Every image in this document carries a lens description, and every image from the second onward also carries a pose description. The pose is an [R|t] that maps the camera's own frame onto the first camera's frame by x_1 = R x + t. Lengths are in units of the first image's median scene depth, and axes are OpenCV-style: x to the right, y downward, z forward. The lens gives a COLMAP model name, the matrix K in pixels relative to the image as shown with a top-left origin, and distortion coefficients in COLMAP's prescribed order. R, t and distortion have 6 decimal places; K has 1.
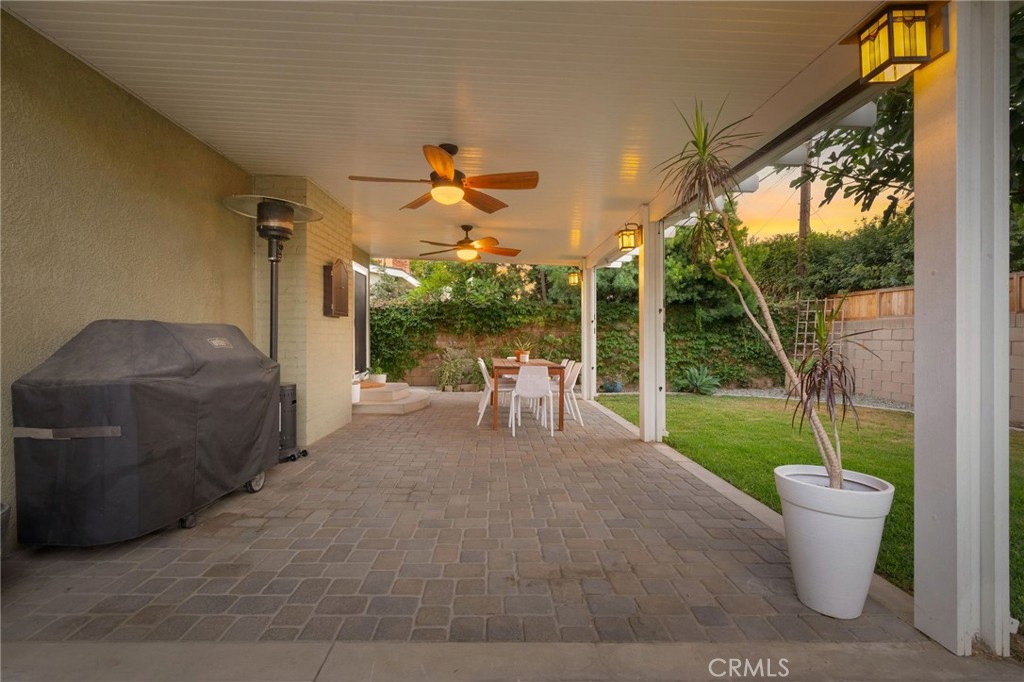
lens RADIAL K [[448.7, 0, 508.8], [0, 448.7, 338.1], [0, 0, 1]] dist [0.004831, 0.000211]
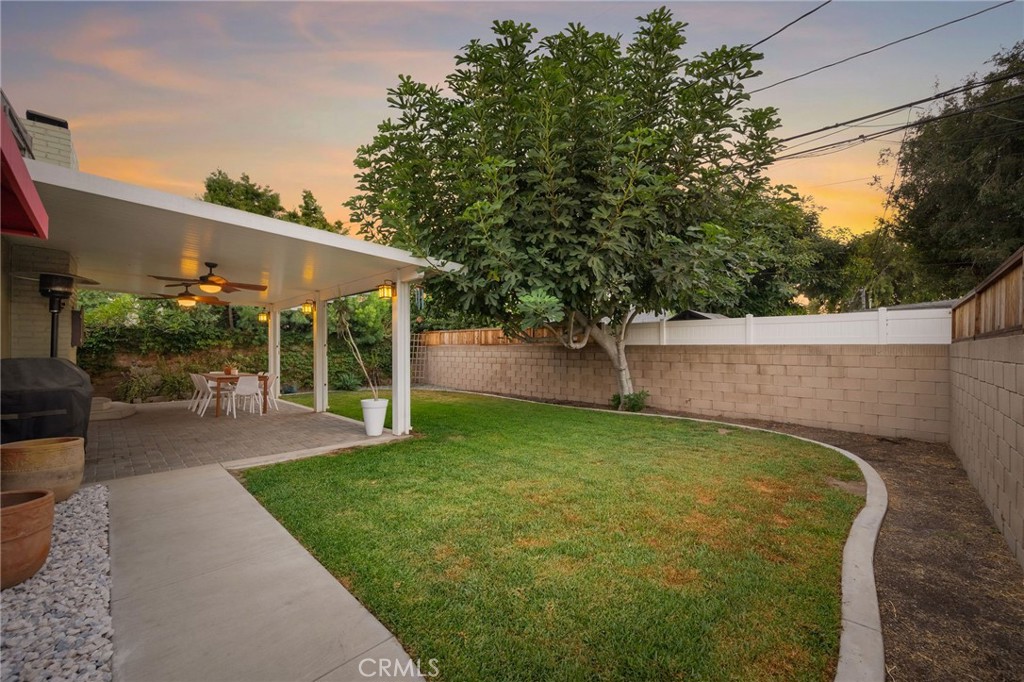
lens RADIAL K [[406.6, 0, 513.0], [0, 406.6, 349.3], [0, 0, 1]] dist [0.003367, 0.000351]
pose [[0.721923, 0.000797, 0.691973, -0.163342], [0.000207, 0.999999, -0.001368, -0.021716], [-0.691973, 0.001131, 0.721923, -0.463310]]
